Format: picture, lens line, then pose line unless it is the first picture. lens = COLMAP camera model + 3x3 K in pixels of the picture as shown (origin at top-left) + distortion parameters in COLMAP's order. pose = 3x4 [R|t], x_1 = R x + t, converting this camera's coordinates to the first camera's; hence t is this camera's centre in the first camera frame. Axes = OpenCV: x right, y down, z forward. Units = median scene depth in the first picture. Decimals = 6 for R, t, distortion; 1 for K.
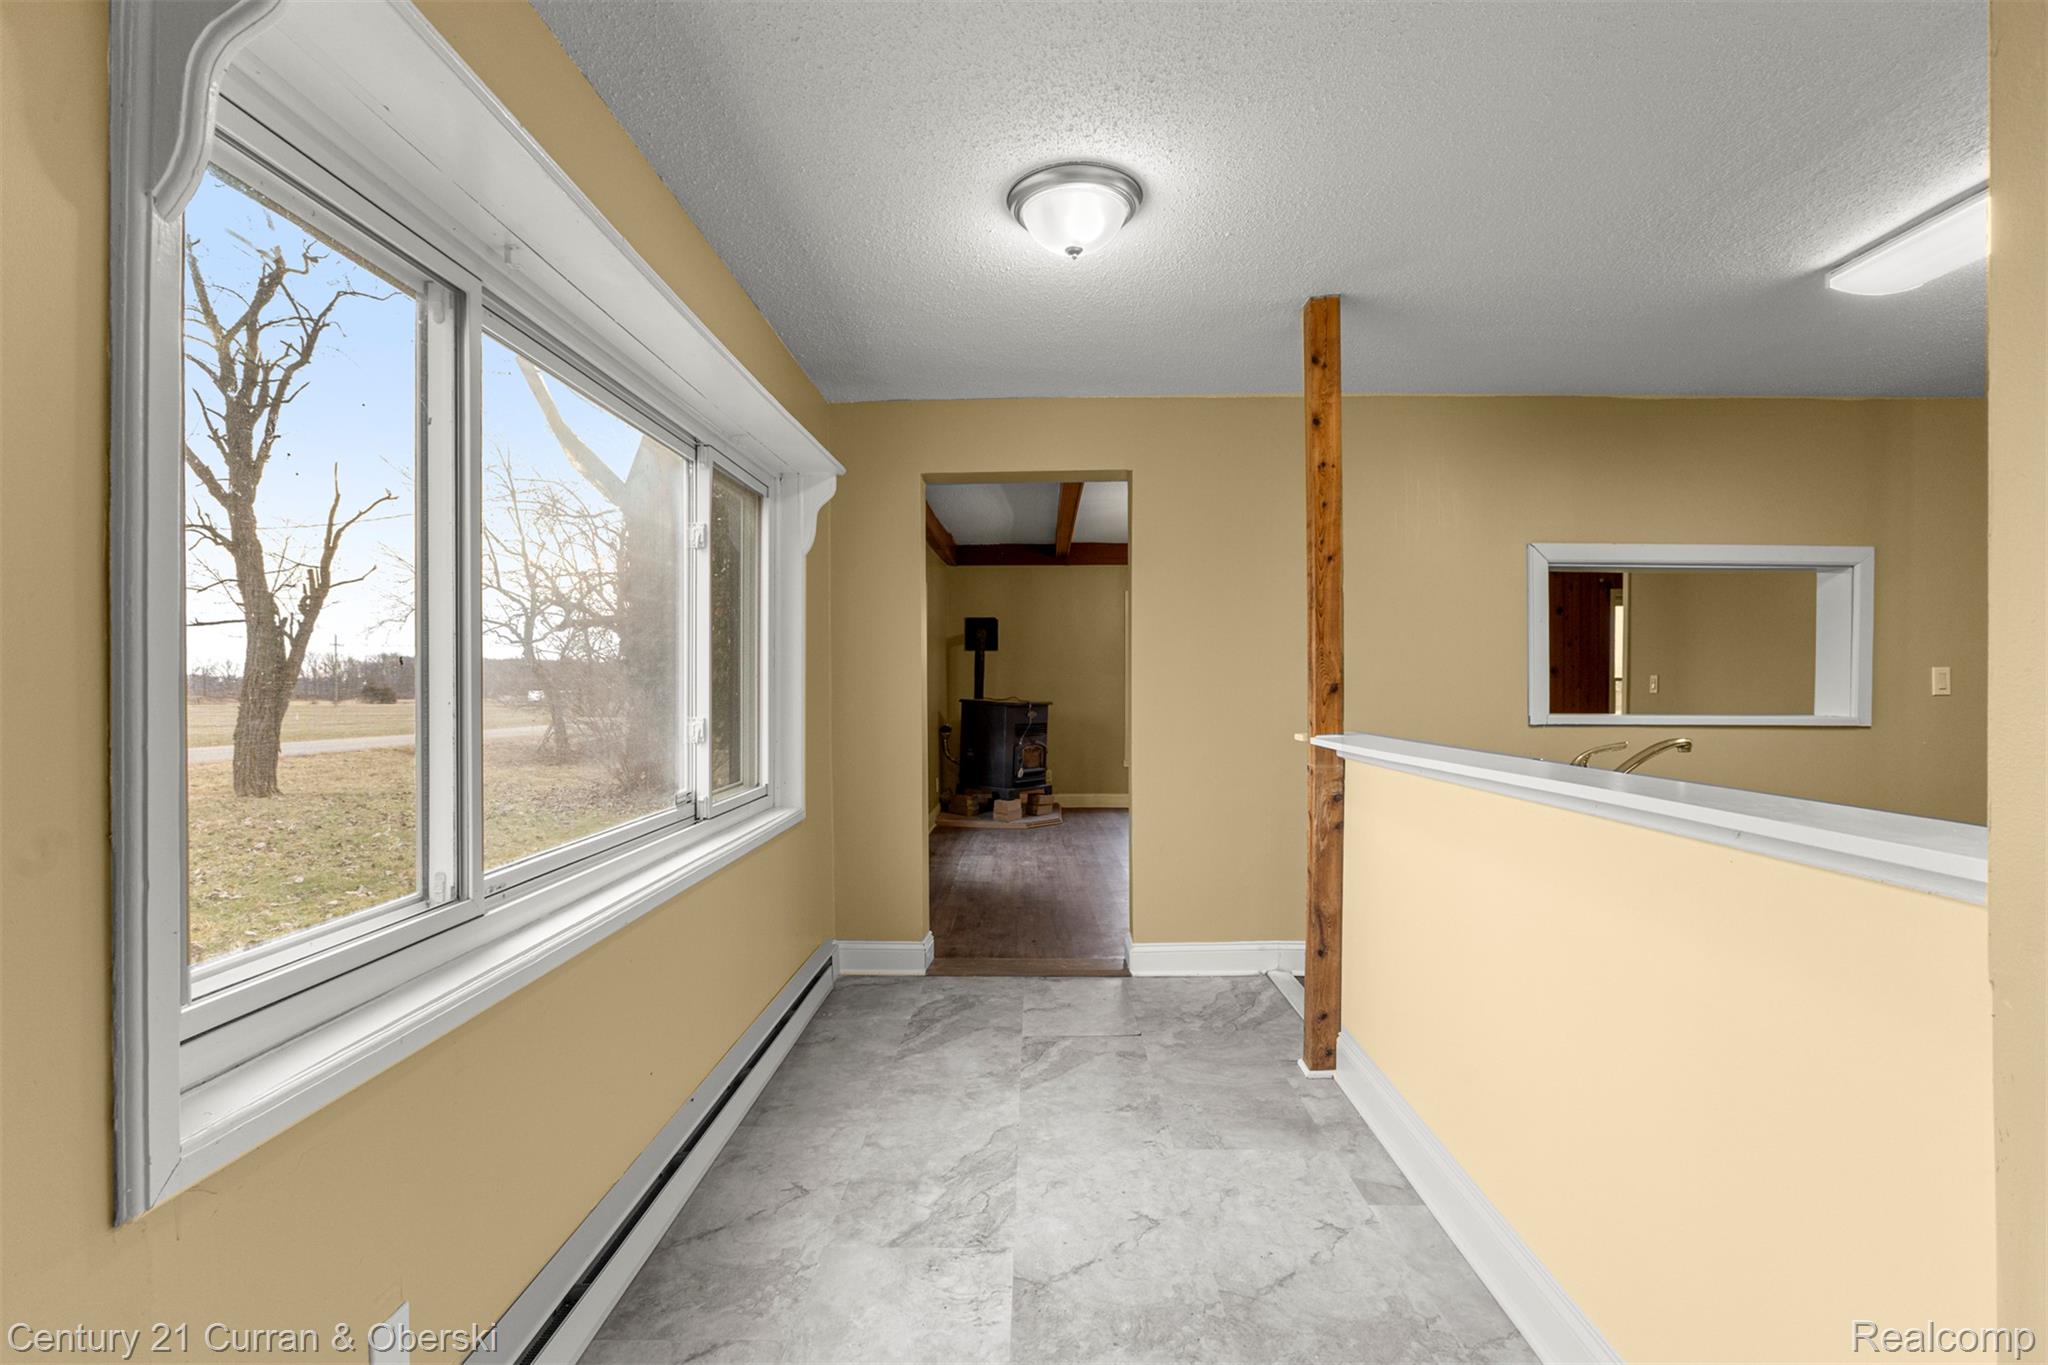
lens RADIAL K [[917.9, 0, 1027.2], [0, 917.9, 691.9], [0, 0, 1]] dist [-0.000691, -0.000108]
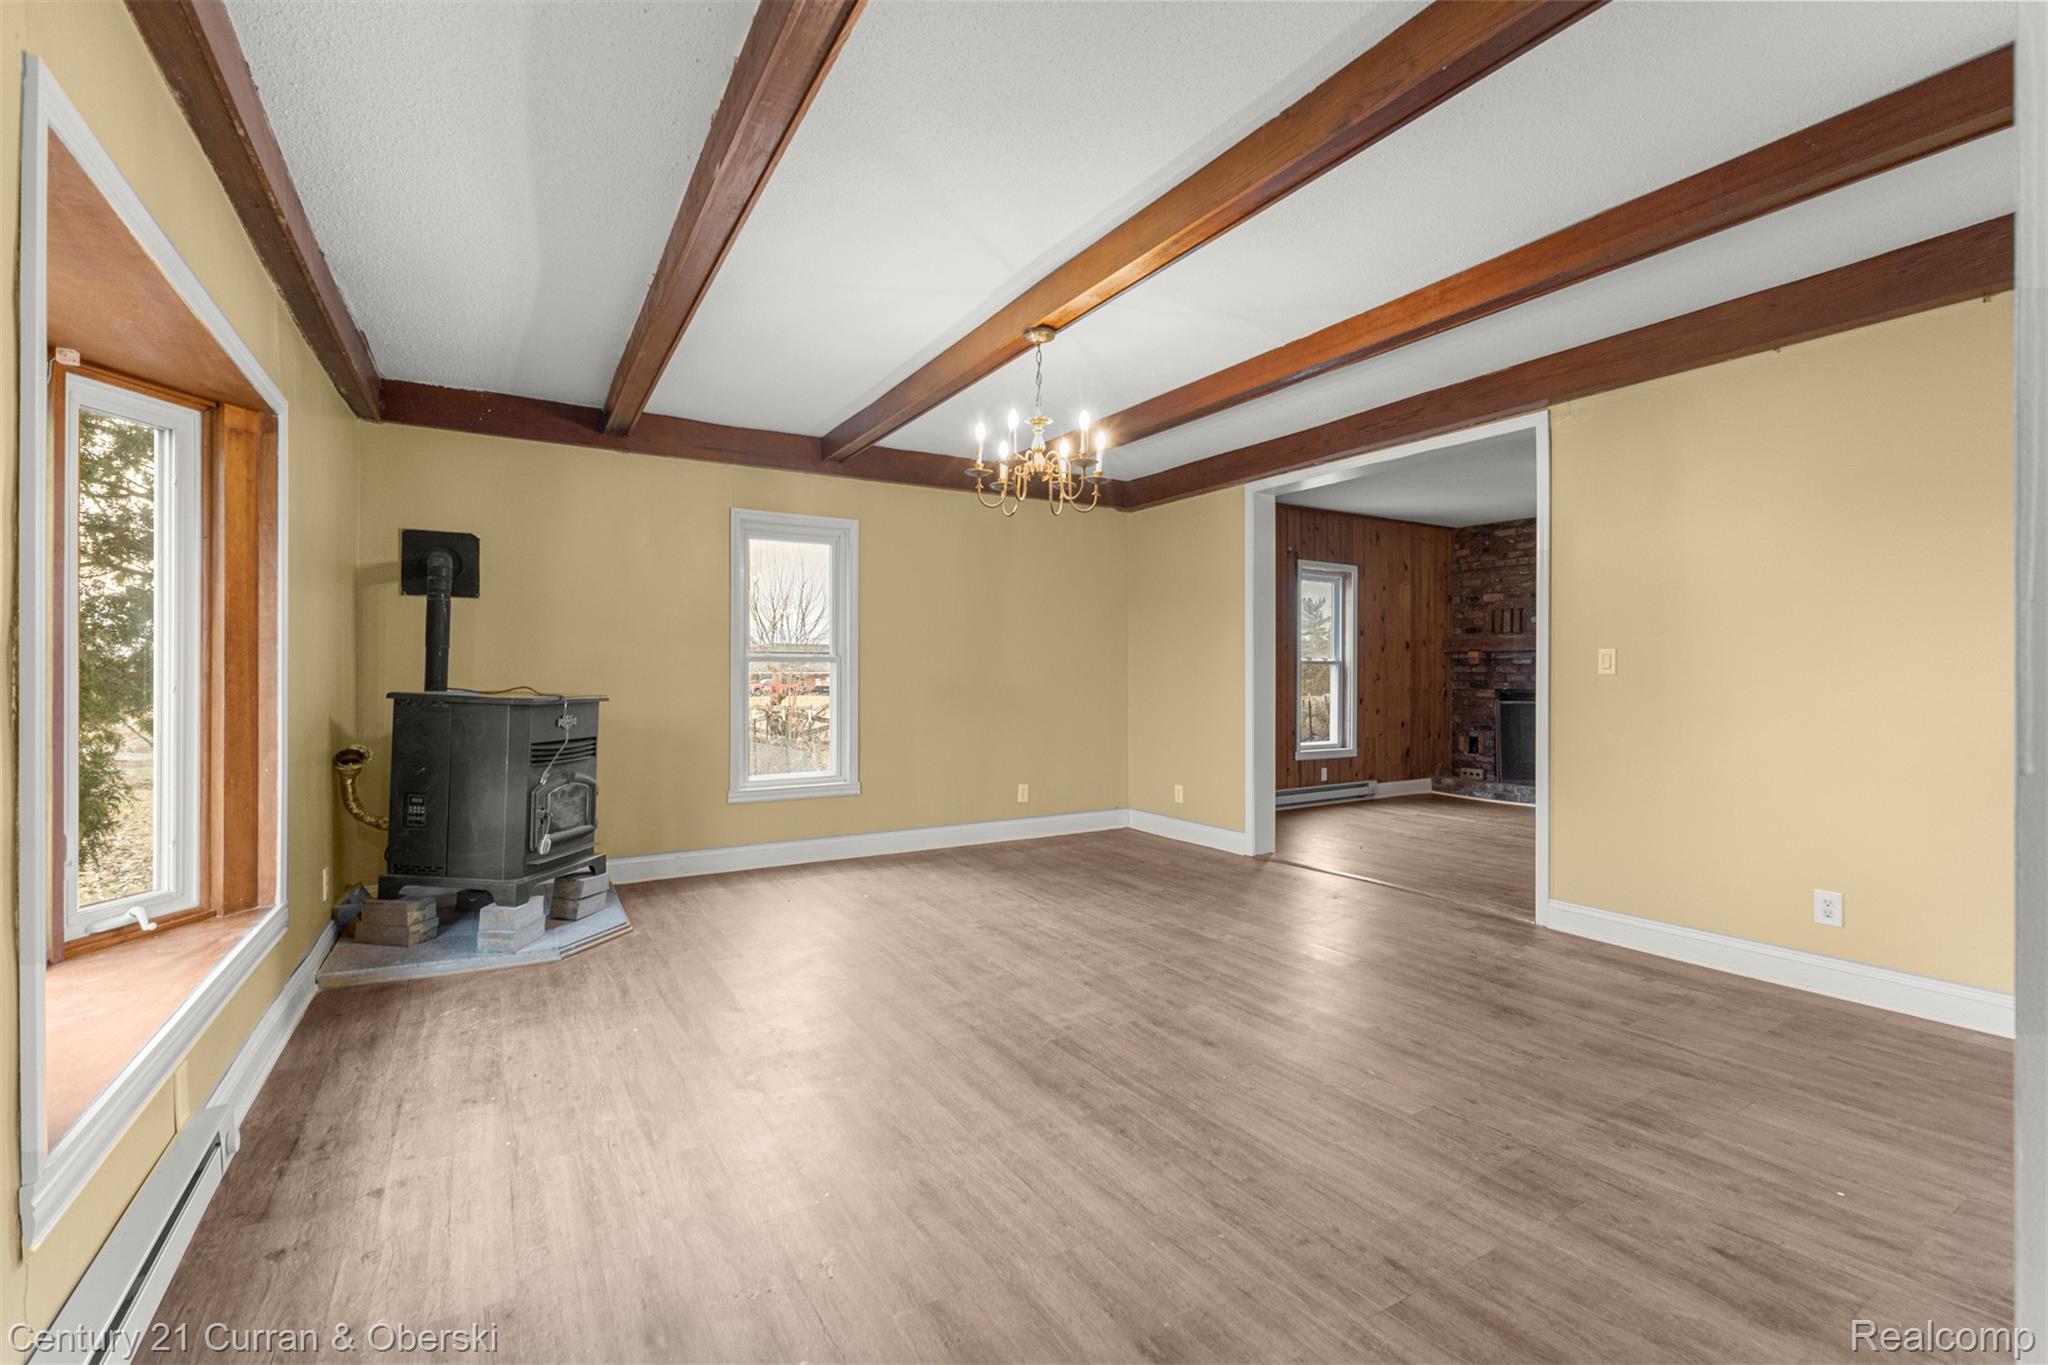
lens RADIAL K [[885.6, 0, 1014.3], [0, 885.6, 676.8], [0, 0, 1]] dist [0.017965, -0.004175]
pose [[0.856308, 0.001822, 0.516463, -0.035647], [0.003021, 0.999959, -0.008537, 0.005002], [-0.516457, 0.008870, 0.856267, 0.449566]]
